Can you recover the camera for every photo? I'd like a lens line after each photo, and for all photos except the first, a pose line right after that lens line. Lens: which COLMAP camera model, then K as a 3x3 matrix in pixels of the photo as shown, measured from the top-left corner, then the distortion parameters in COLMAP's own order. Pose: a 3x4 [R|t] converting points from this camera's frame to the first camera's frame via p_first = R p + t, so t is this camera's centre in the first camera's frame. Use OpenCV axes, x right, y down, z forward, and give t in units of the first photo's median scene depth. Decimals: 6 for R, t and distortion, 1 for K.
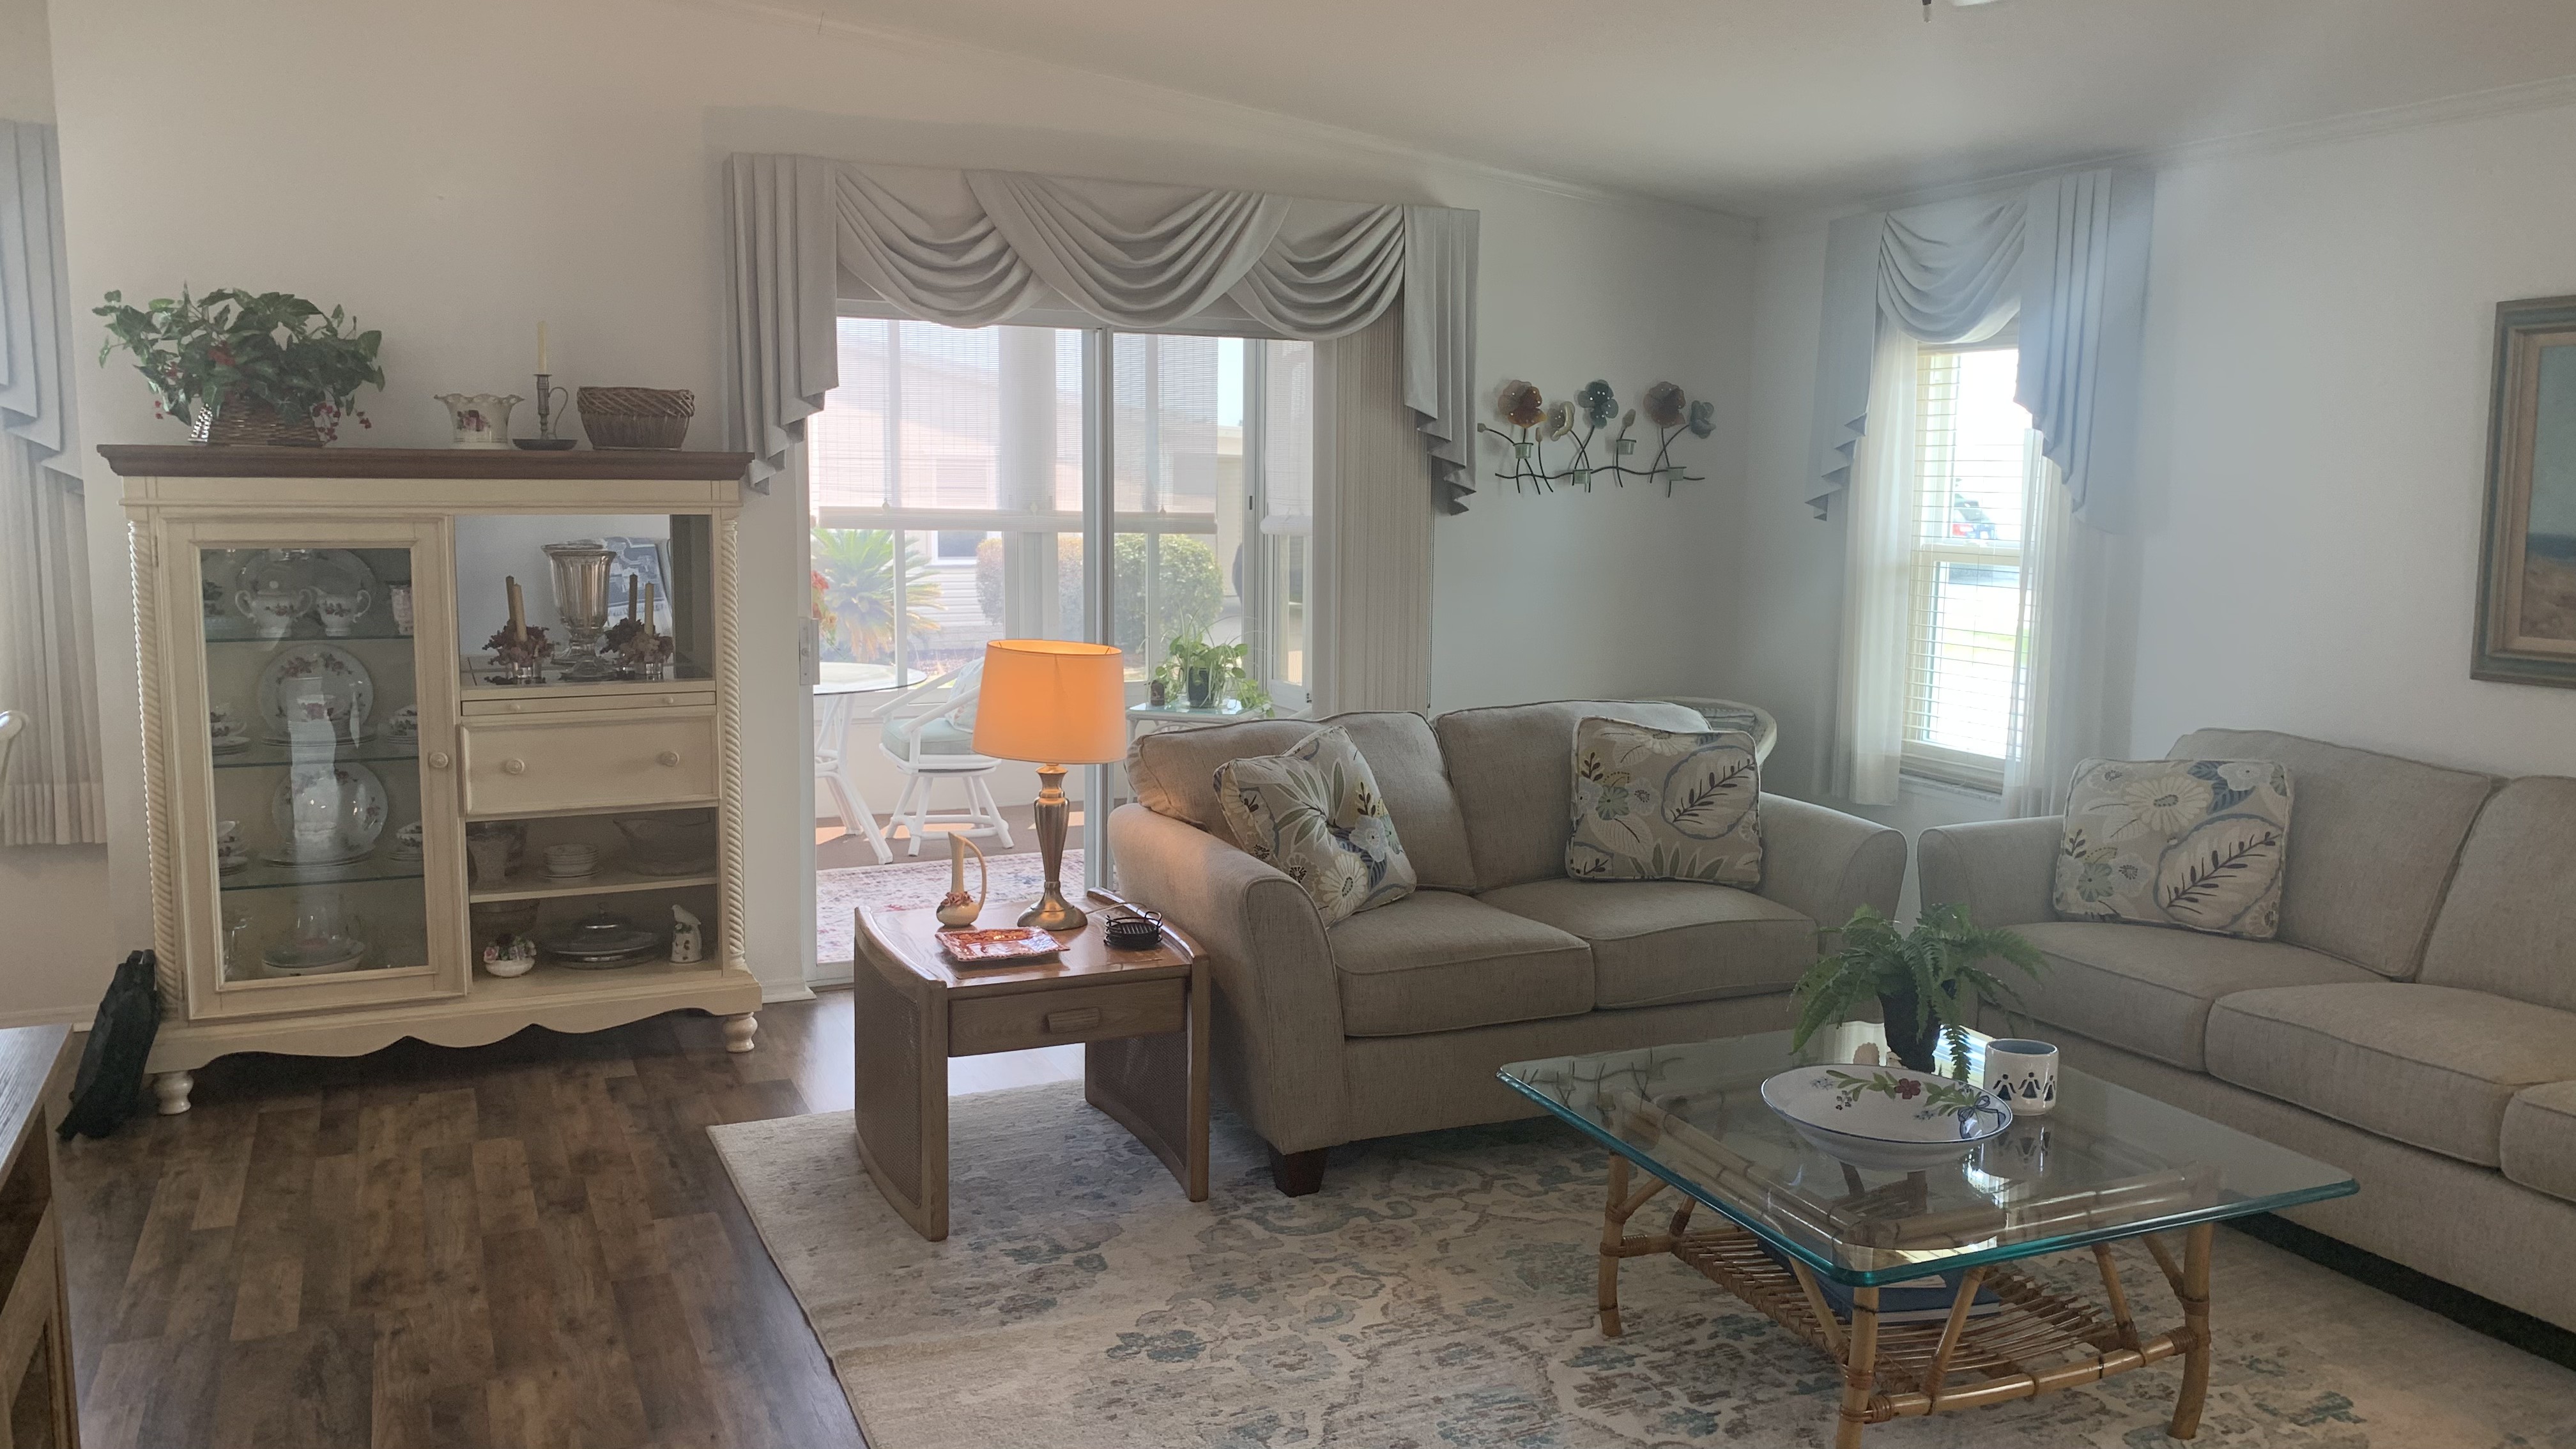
lens RADIAL K [[1902.5, 0, 1288.0], [0, 1902.5, 724.5], [0, 0, 1]] dist [0.118783, -0.185025]
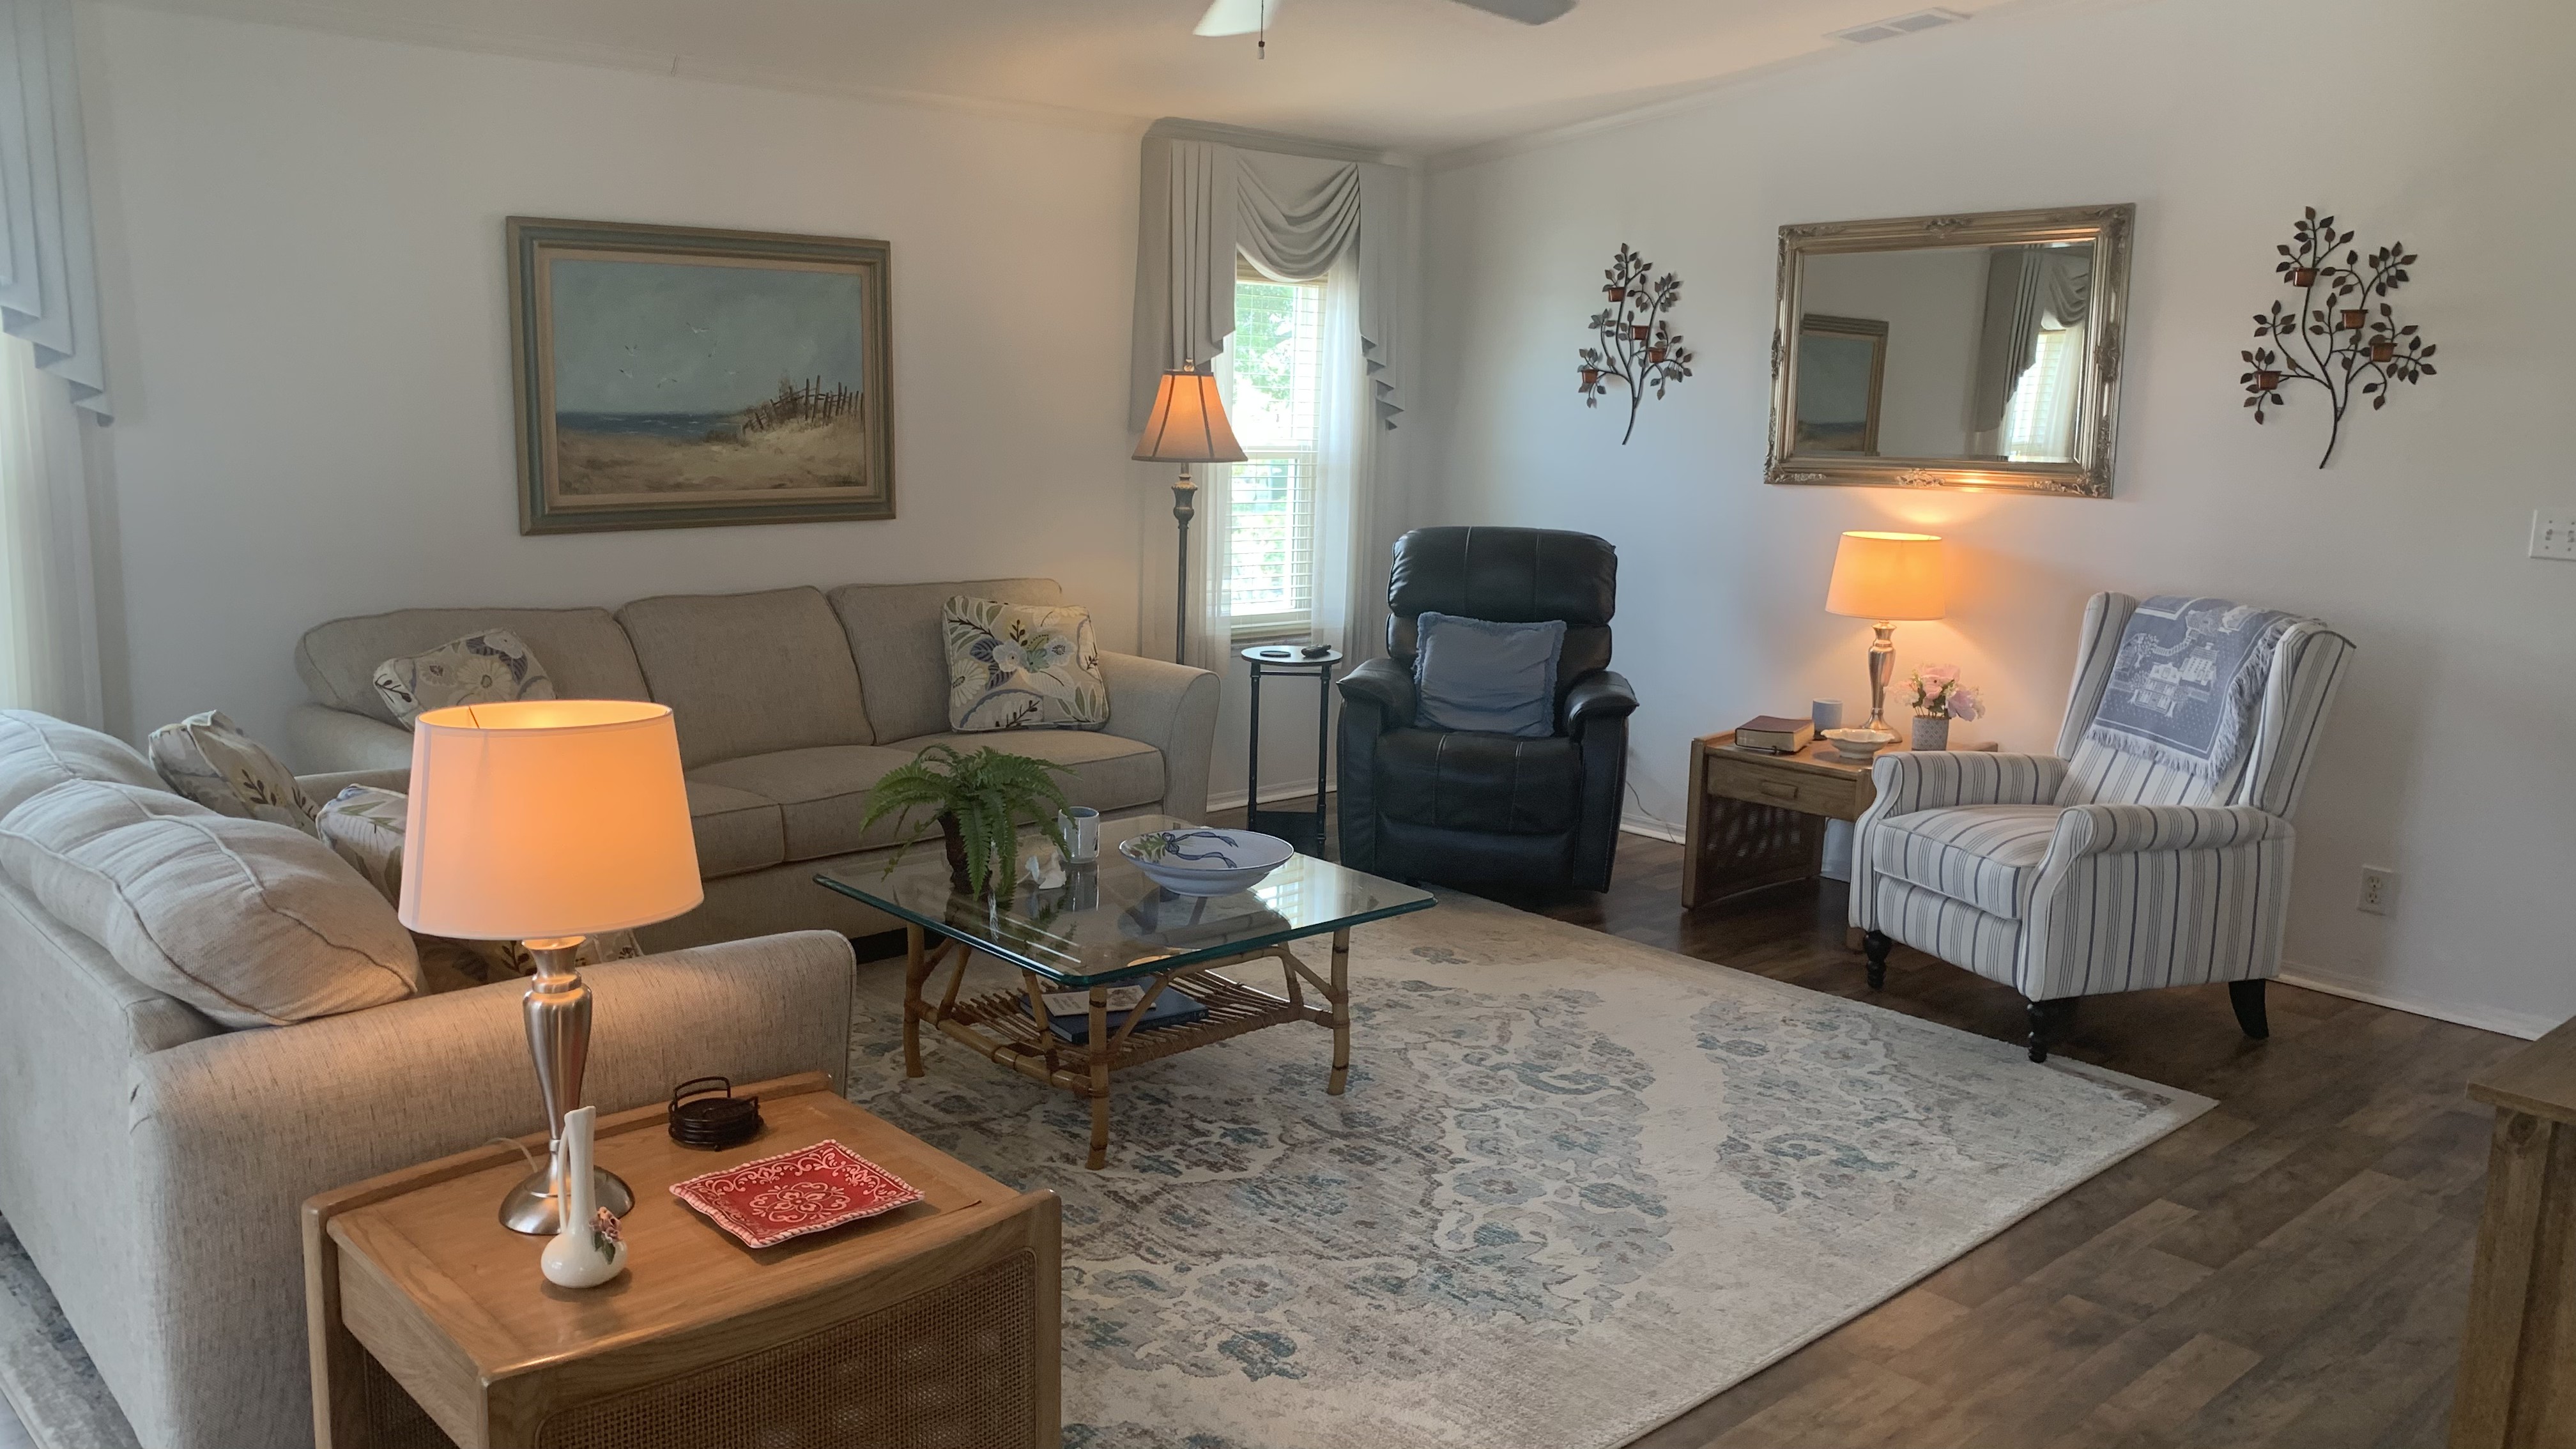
lens RADIAL K [[1935.1, 0, 1280.4], [0, 1935.1, 657.7], [0, 0, 1]] dist [0.143977, -0.381948]
pose [[-0.311988, -0.147880, 0.938507, -0.659525], [0.098916, 0.977388, 0.186889, -0.126200], [-0.944923, 0.151140, -0.290306, 0.898347]]
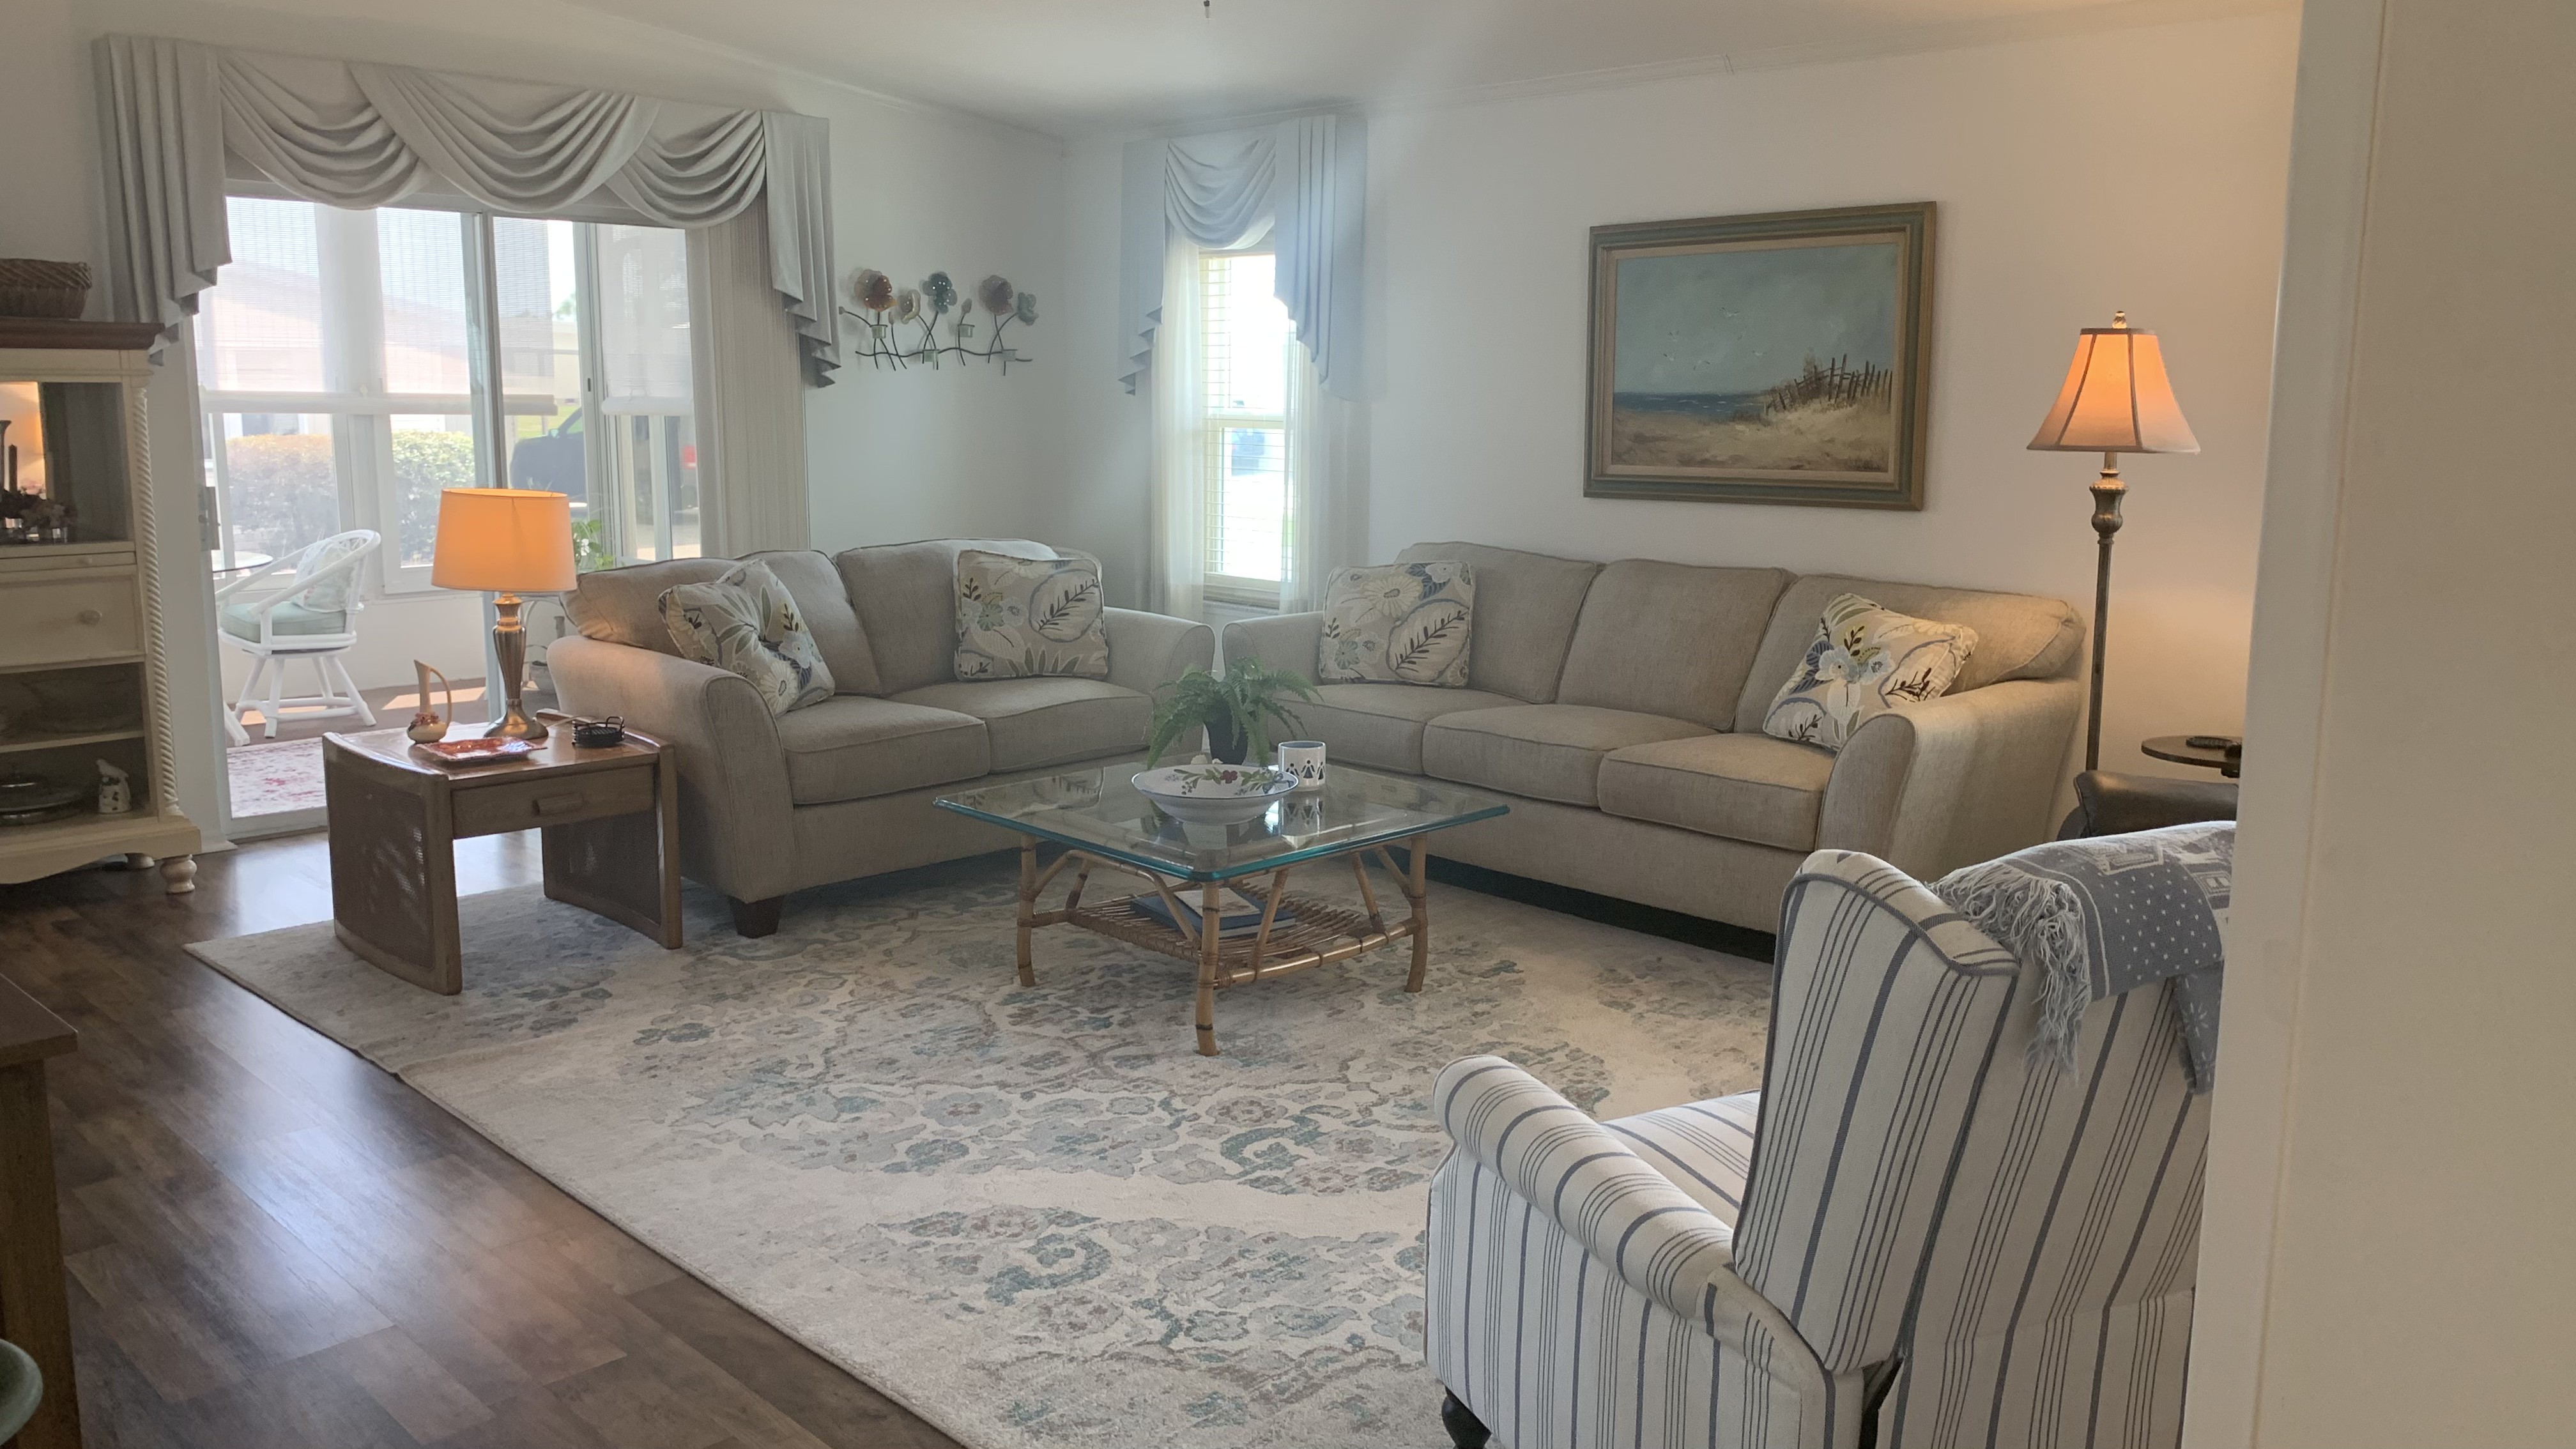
lens RADIAL K [[1905.7, 0, 1293.4], [0, 1905.7, 691.0], [0, 0, 1]] dist [0.034934, -0.069252]
pose [[0.933461, -0.058070, 0.353947, -0.089261], [0.046003, 0.998040, 0.042420, 0.048372], [-0.355717, -0.023314, 0.934303, -0.228727]]
